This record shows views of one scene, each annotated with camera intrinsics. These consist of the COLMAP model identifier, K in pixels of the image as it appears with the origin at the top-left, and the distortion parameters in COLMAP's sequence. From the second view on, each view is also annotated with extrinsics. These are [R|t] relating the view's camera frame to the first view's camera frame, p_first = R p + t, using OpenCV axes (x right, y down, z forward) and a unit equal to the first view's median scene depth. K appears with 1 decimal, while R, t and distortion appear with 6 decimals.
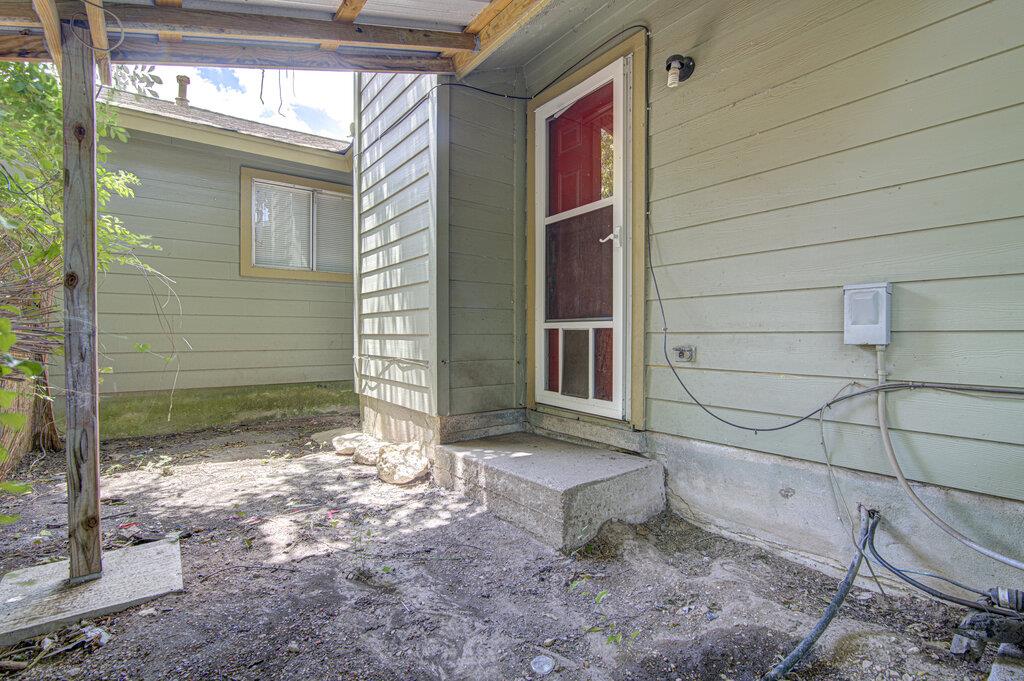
lens RADIAL K [[488.2, 0, 512.9], [0, 488.2, 332.0], [0, 0, 1]] dist [-0.000362, -0.000026]
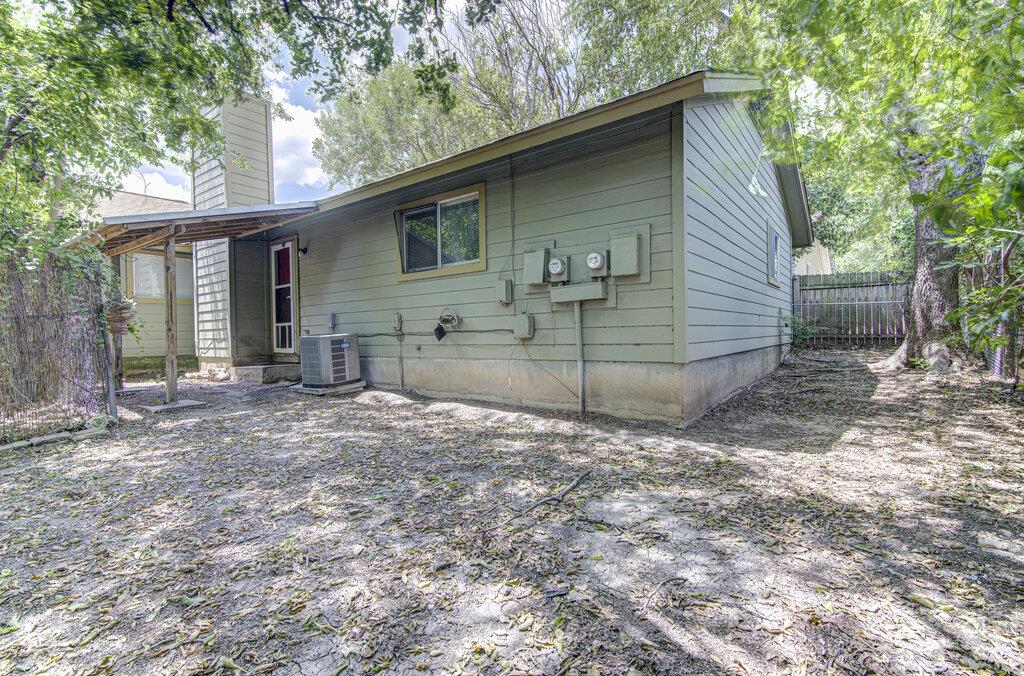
lens RADIAL K [[460.4, 0, 512.0], [0, 460.4, 338.0], [0, 0, 1]] dist [0.012906, 0.000157]
pose [[0.954878, -0.015700, 0.296582, 0.593304], [0.014711, 0.999876, 0.005565, 0.070819], [-0.296633, -0.000951, 0.954991, -2.001545]]
